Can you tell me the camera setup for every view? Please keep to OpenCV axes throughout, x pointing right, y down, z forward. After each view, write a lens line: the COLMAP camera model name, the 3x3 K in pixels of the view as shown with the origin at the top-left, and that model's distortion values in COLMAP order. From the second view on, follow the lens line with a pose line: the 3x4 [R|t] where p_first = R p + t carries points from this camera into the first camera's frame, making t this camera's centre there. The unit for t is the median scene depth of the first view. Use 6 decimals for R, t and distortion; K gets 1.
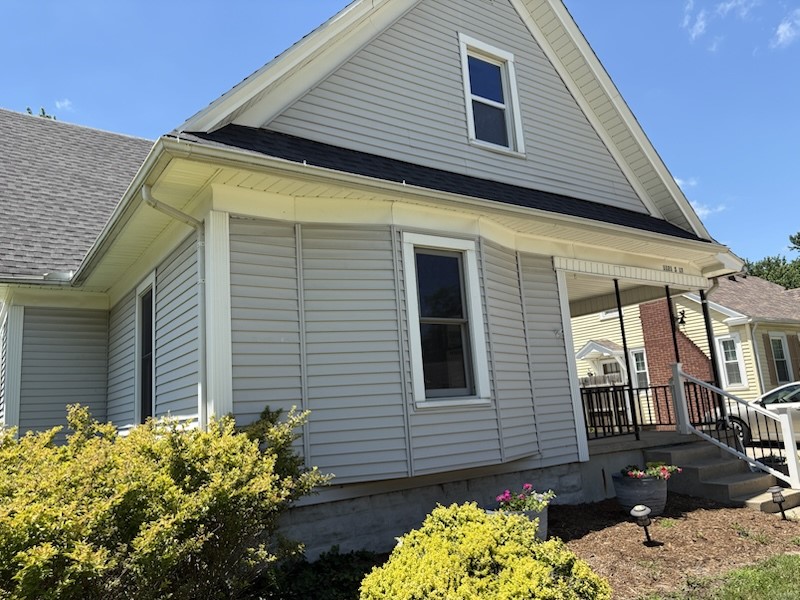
lens RADIAL K [[607.1, 0, 402.7], [0, 607.1, 298.2], [0, 0, 1]] dist [0.046230, -0.048882]
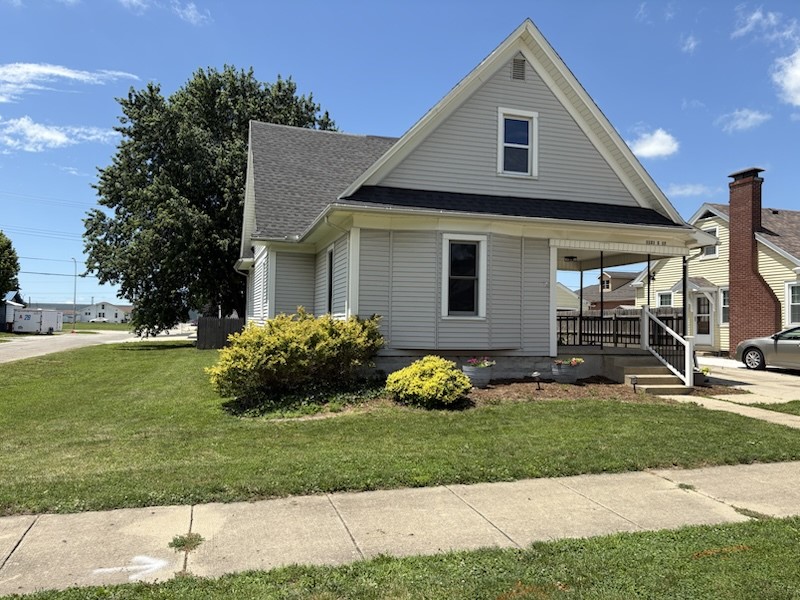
lens RADIAL K [[607.1, 0, 399.1], [0, 607.1, 300.9], [0, 0, 1]] dist [0.046230, -0.048882]
pose [[0.946524, 0.074312, -0.313960, 0.470829], [-0.023878, 0.986579, 0.161528, -0.192883], [0.321750, -0.145393, 0.935595, -0.894835]]
